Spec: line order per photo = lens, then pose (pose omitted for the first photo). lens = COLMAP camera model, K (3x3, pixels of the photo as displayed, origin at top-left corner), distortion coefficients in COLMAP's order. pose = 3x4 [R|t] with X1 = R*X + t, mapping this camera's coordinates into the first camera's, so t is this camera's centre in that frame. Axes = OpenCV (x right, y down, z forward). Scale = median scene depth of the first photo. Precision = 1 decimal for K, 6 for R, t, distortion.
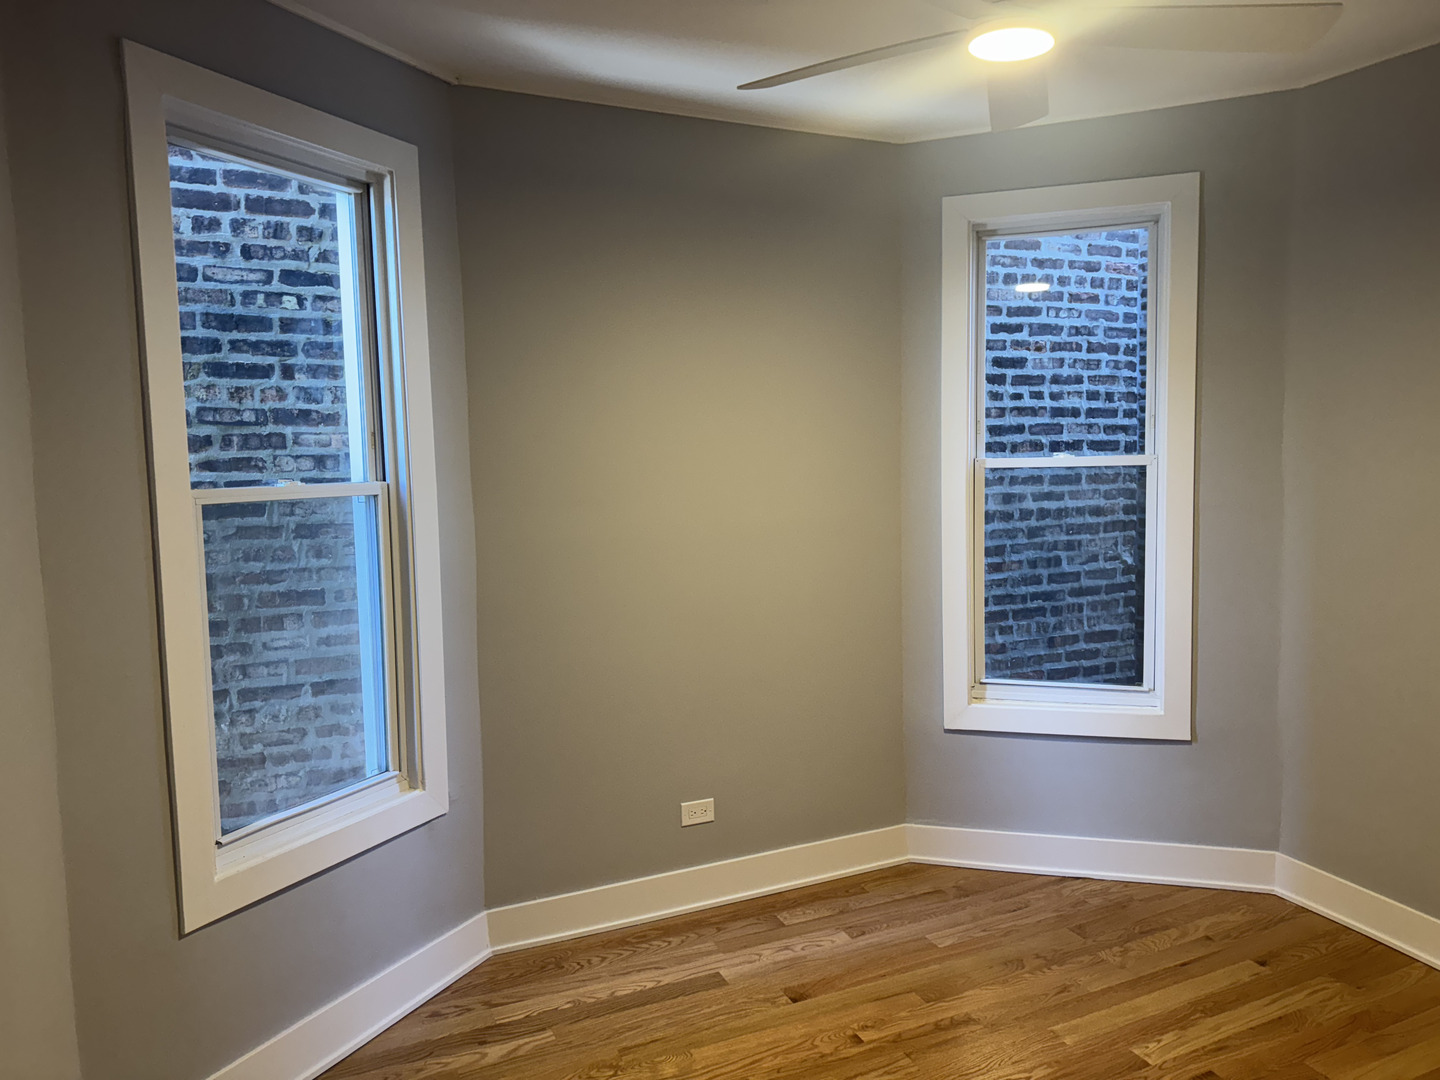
lens RADIAL K [[1019.0, 0, 722.7], [0, 1019.0, 538.7], [0, 0, 1]] dist [0.039712, -0.003918]
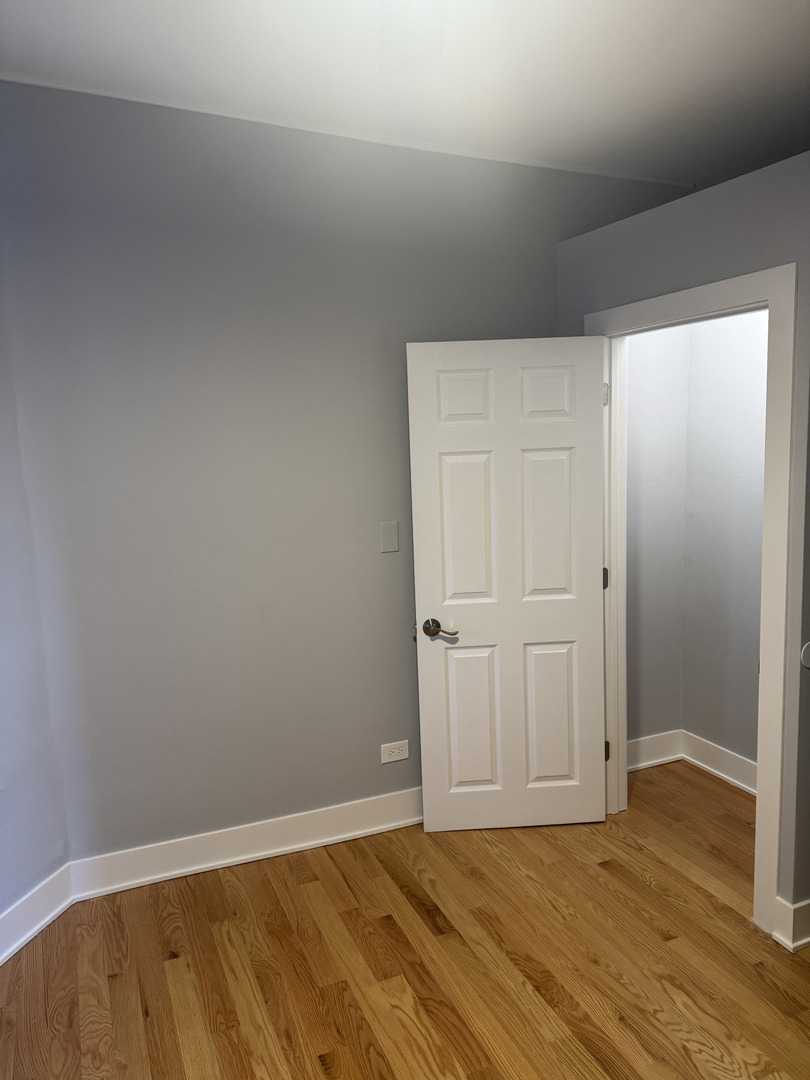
lens RADIAL K [[764.3, 0, 406.7], [0, 764.3, 539.0], [0, 0, 1]] dist [0.039712, -0.003918]
pose [[0.019888, -0.125695, 0.991870, -0.204716], [0.118719, 0.985344, 0.122487, -0.077788], [-0.992729, 0.115317, 0.034519, 0.677648]]
